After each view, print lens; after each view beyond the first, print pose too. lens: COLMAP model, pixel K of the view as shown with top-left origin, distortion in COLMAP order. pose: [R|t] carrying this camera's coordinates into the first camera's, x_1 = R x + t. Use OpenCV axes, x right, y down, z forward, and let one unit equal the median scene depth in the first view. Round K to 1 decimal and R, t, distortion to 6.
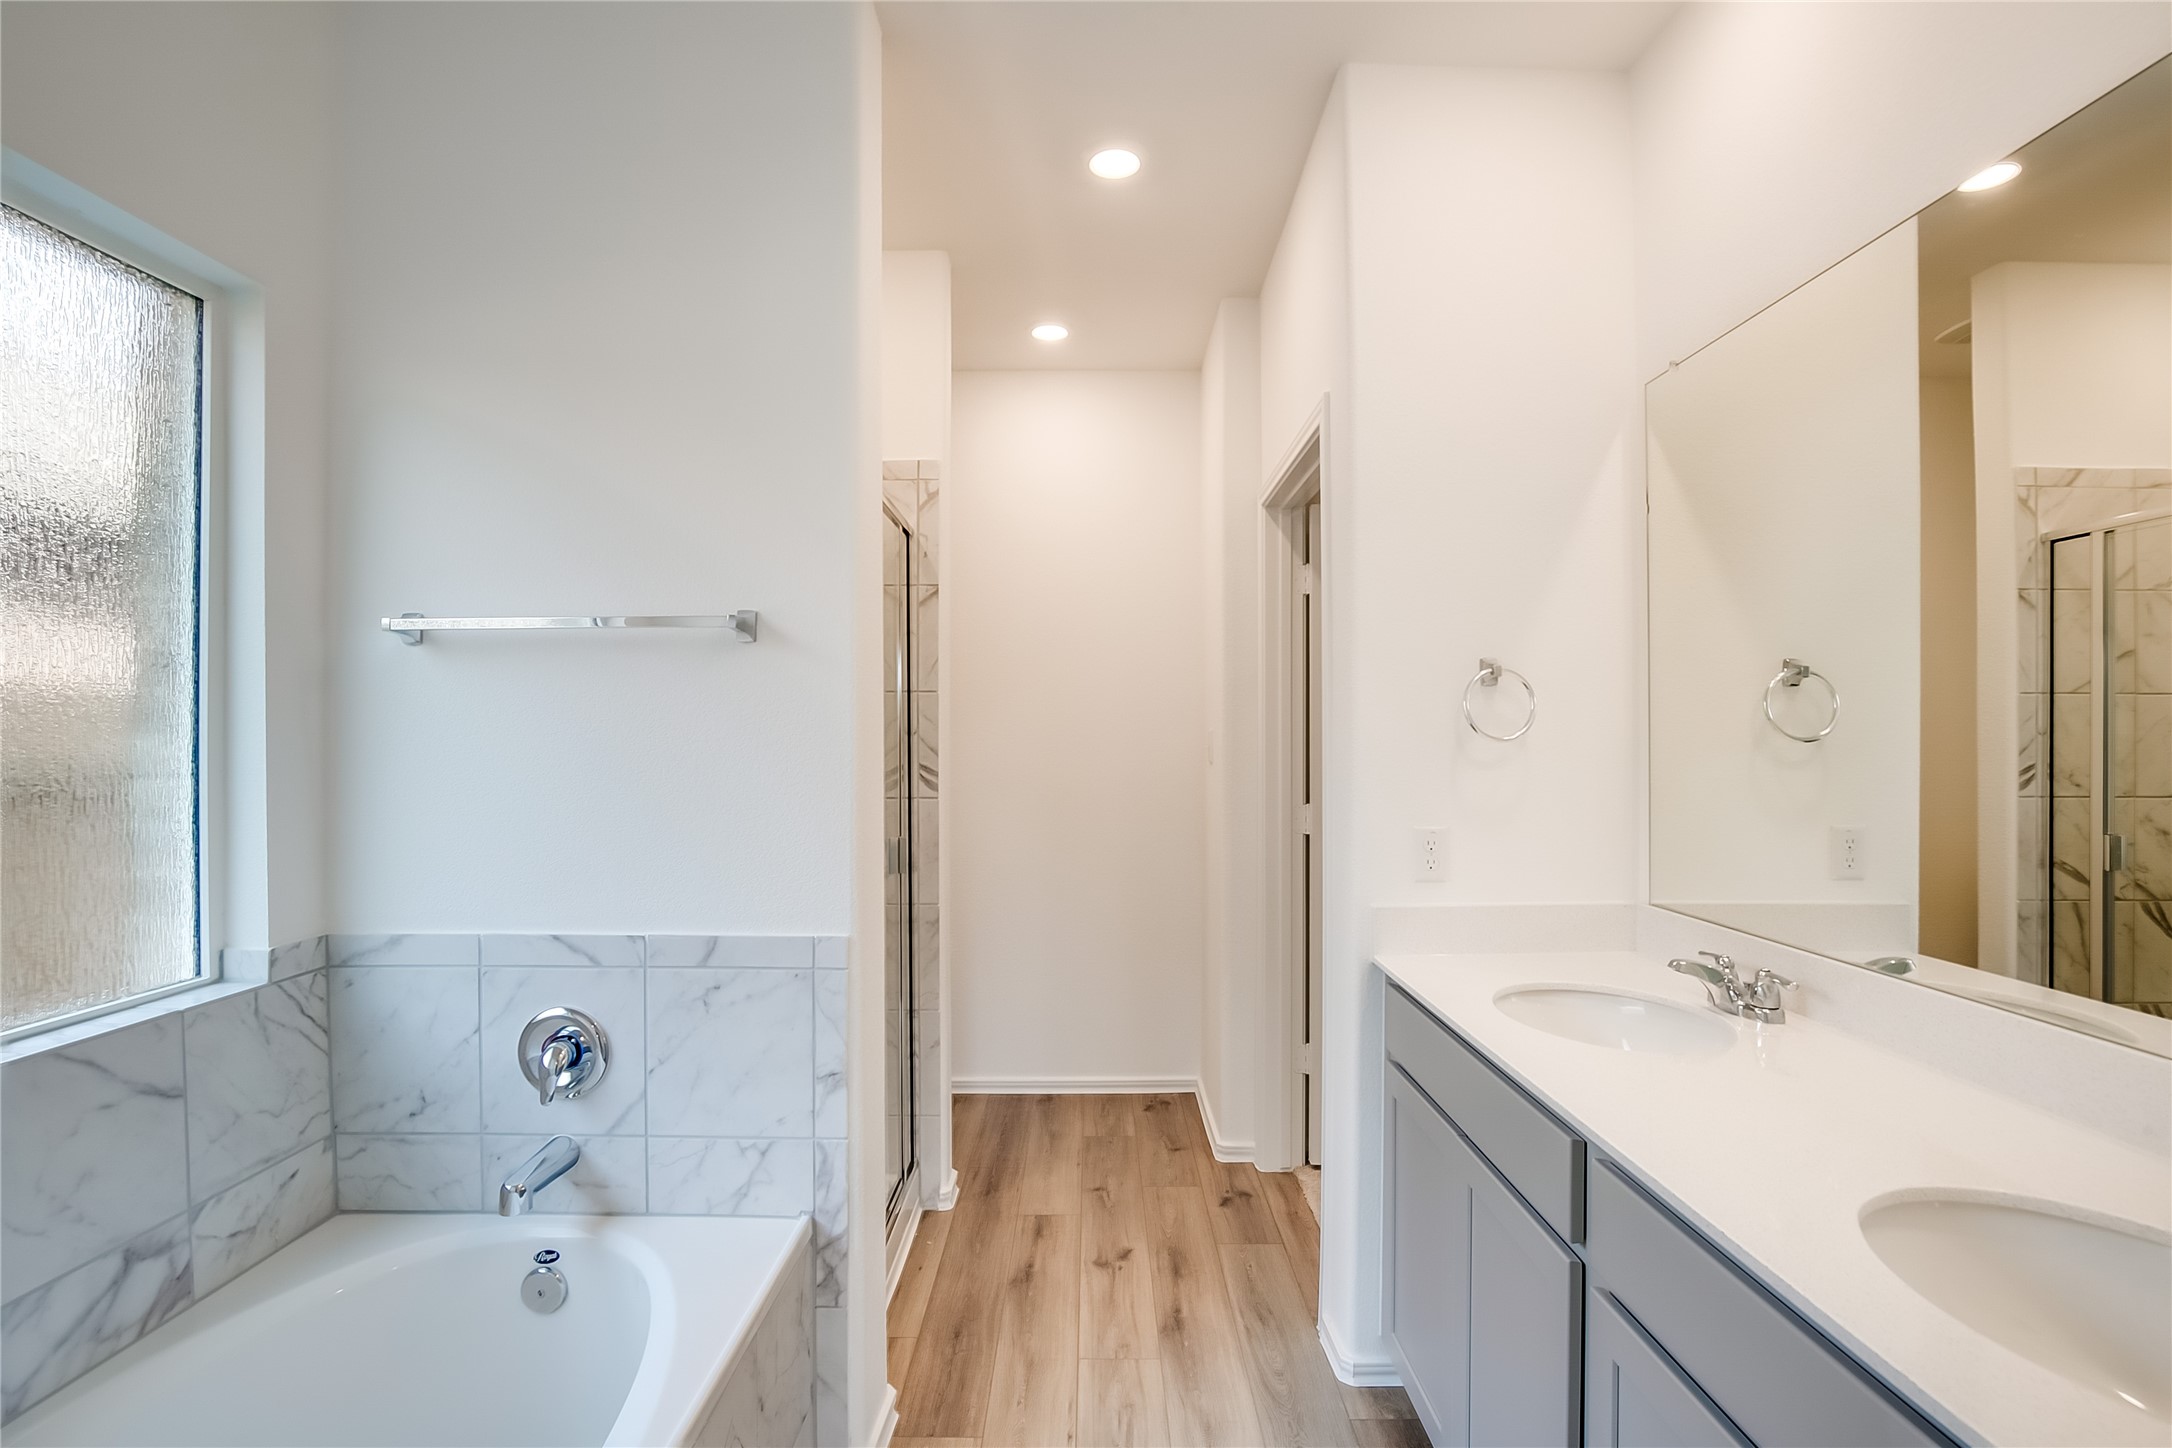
lens RADIAL K [[1011.7, 0, 1077.5], [0, 1011.7, 724.6], [0, 0, 1]] dist [-0.038987, 0.008590]
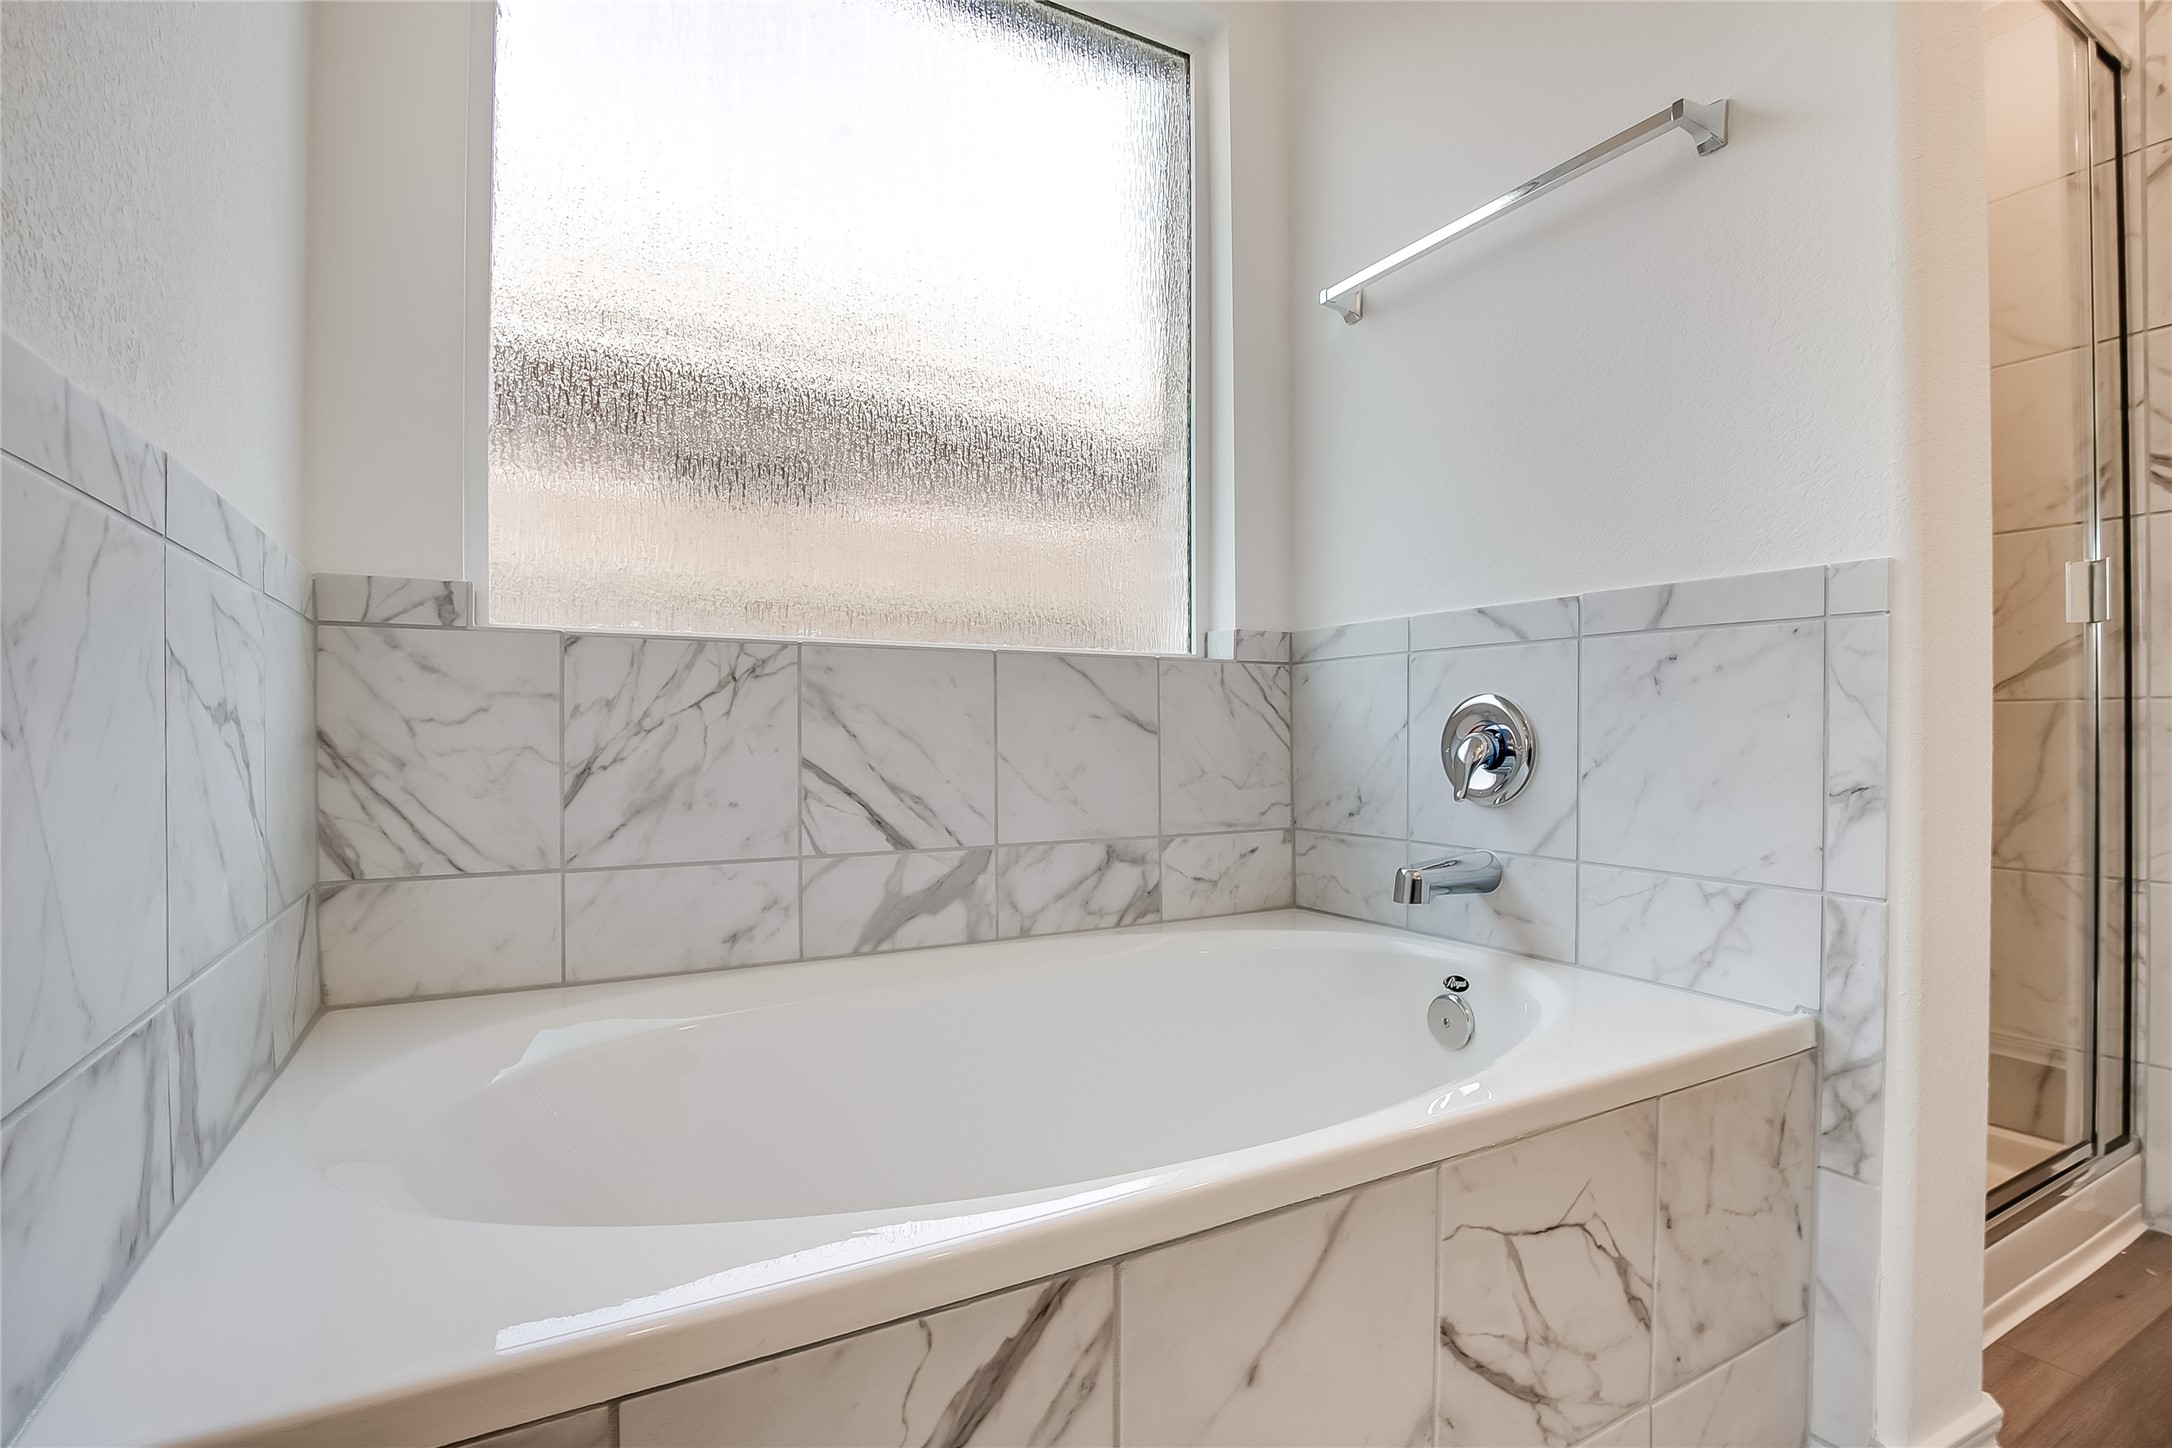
lens RADIAL K [[1011.7, 0, 1079.5], [0, 1011.7, 731.0], [0, 0, 1]] dist [-0.038987, 0.008590]
pose [[0.492745, 0.003772, -0.870166, 0.045210], [-0.004575, 0.999988, 0.001745, 0.313496], [0.870162, 0.003121, 0.492756, 0.294285]]
